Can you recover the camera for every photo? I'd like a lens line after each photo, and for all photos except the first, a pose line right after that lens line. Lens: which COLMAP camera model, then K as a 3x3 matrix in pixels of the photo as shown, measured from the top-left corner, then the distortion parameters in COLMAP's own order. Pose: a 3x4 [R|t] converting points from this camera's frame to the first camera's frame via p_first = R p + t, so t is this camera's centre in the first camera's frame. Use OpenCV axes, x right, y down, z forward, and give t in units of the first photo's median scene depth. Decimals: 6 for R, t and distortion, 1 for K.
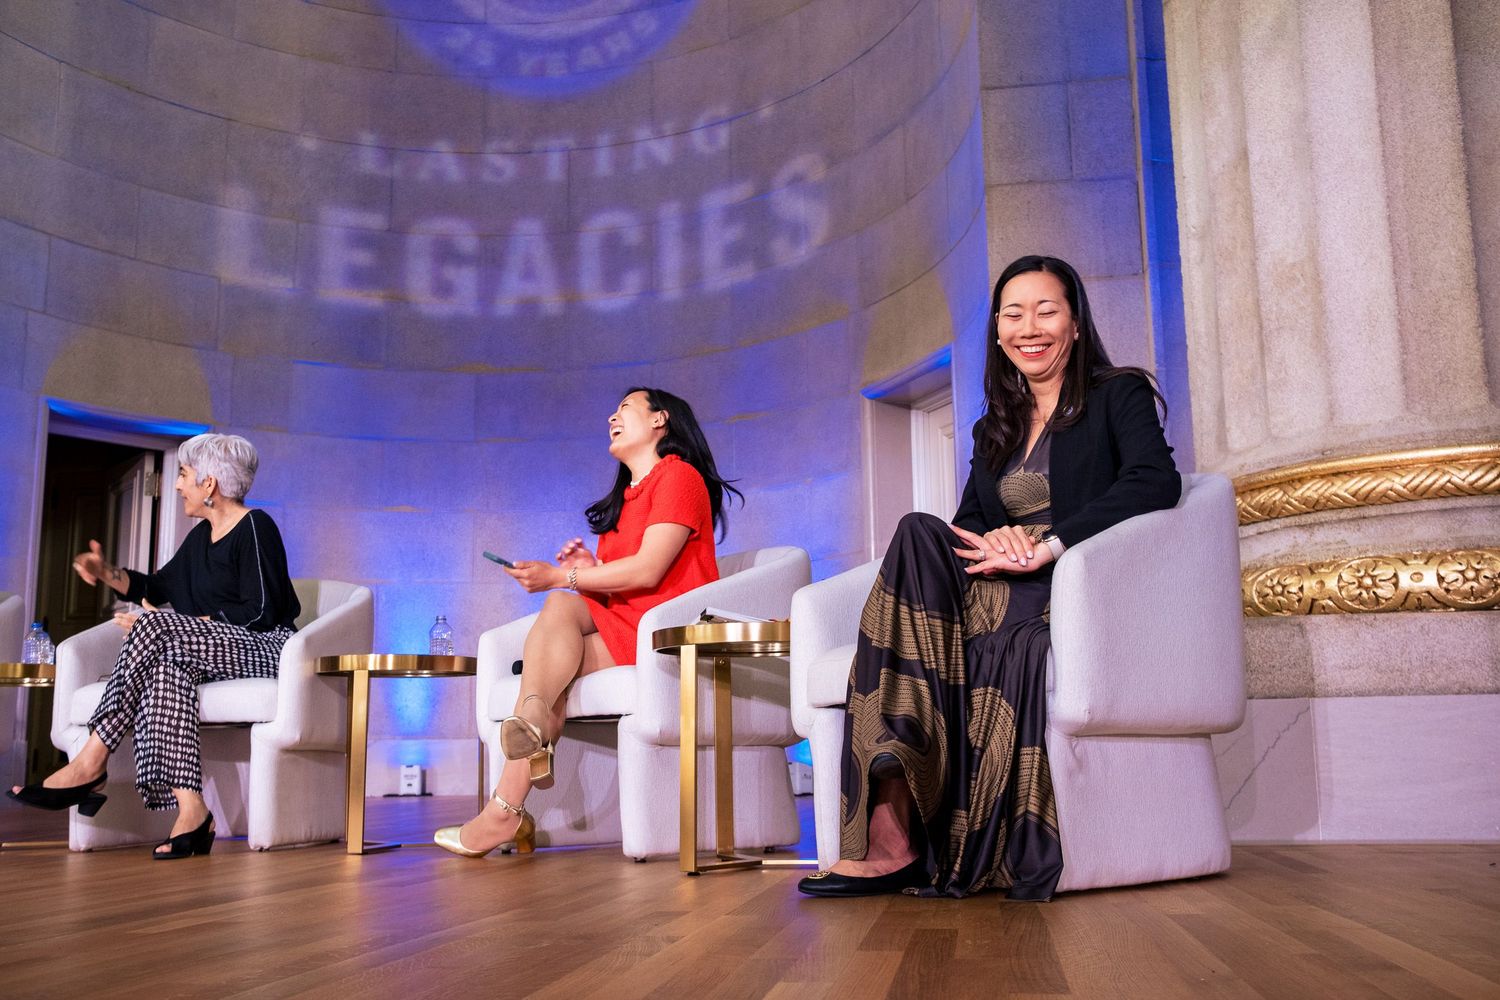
lens RADIAL K [[1449.2, 0, 750.0], [0, 1449.2, 500.0], [0, 0, 1]] dist [-0.053503, 0.172456]
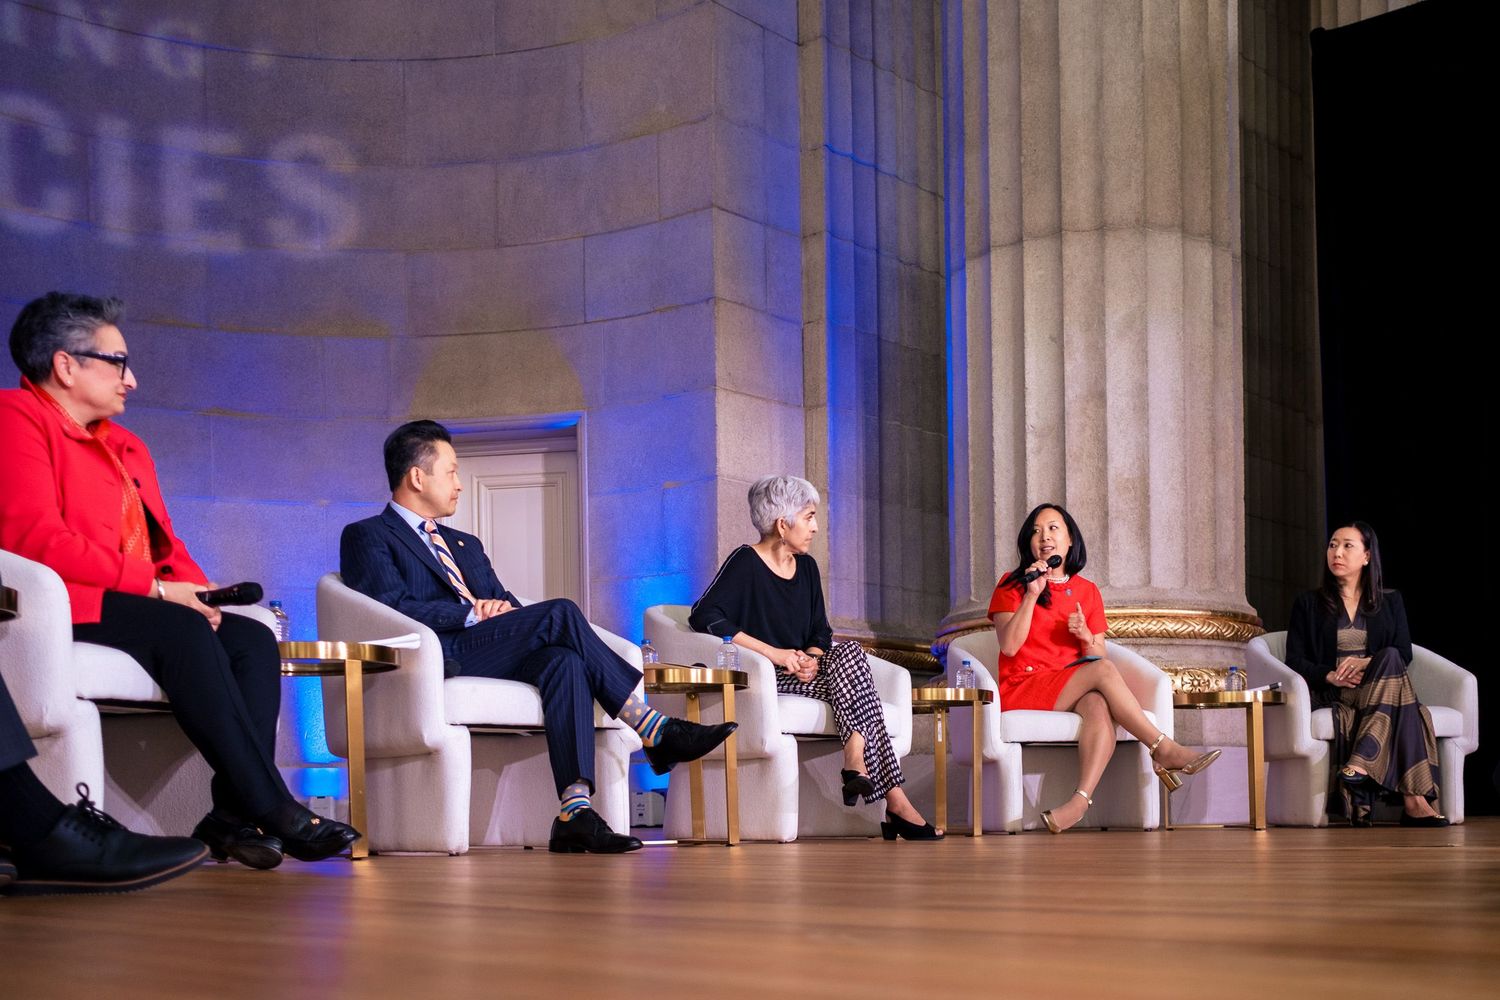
lens RADIAL K [[1657.4, 0, 825.9], [0, 1657.4, 836.0], [0, 0, 1]] dist [-0.049938, 0.071240]
pose [[0.535270, -0.008878, 0.844635, -0.636935], [-0.142286, 0.984708, 0.100520, 0.042075], [-0.832611, -0.173985, 0.525821, 0.118055]]
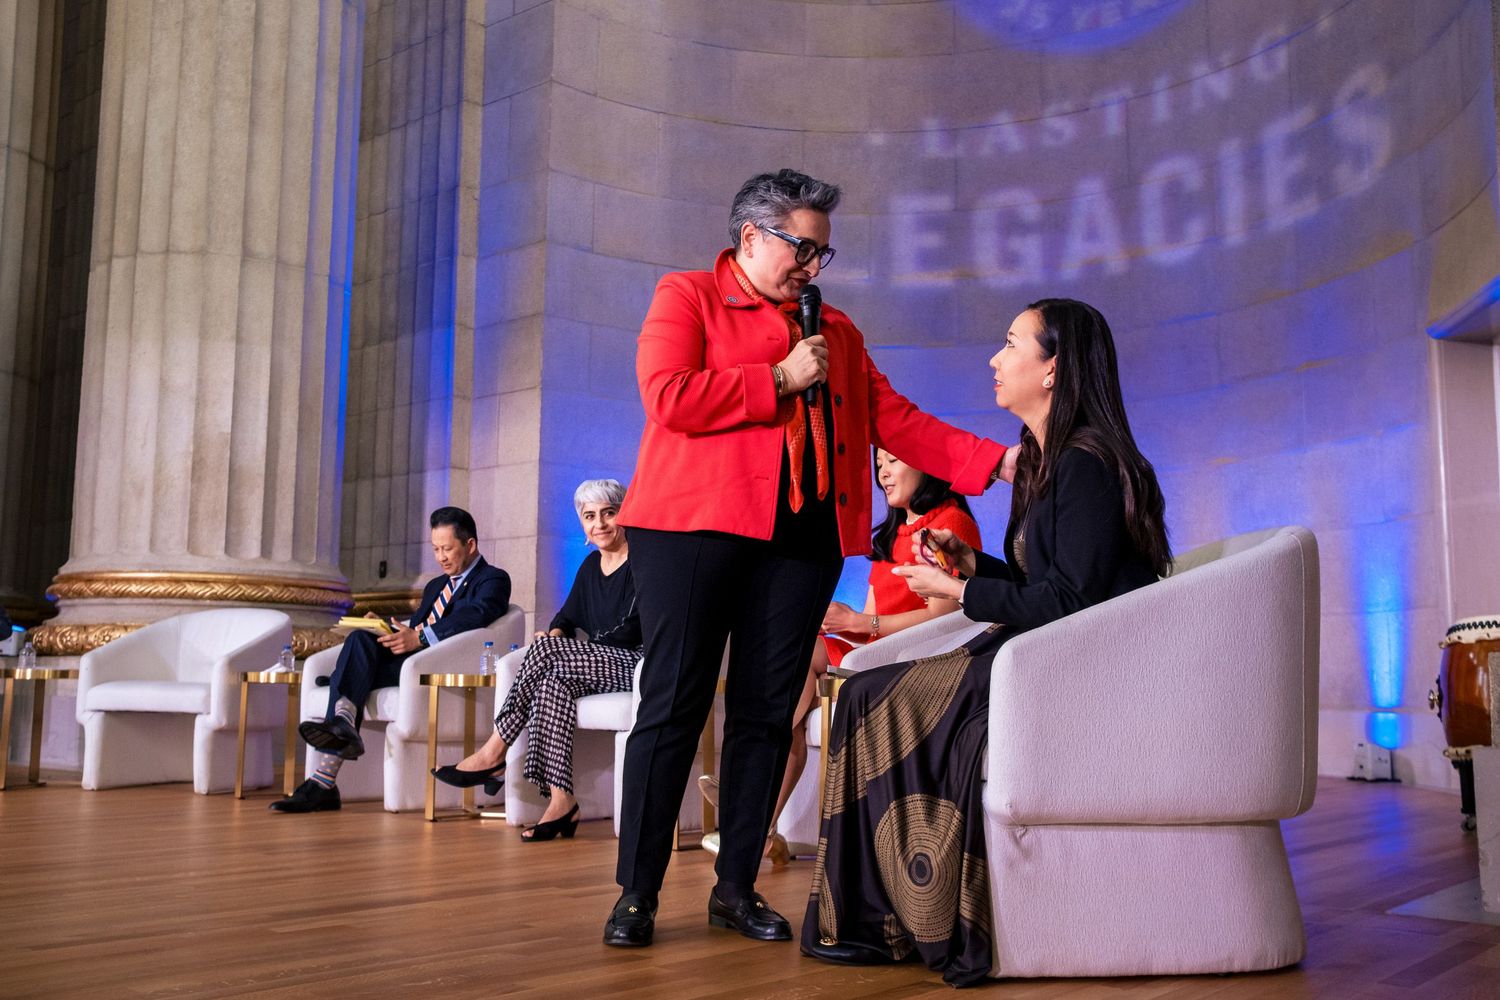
lens RADIAL K [[1472.1, 0, 750.0], [0, 1472.1, 500.0], [0, 0, 1]] dist [-0.079878, 0.187238]
pose [[0.860618, -0.042081, -0.507509, 0.151009], [0.069087, 0.997014, 0.034487, -0.027723], [0.504543, -0.064742, 0.860956, 0.013146]]
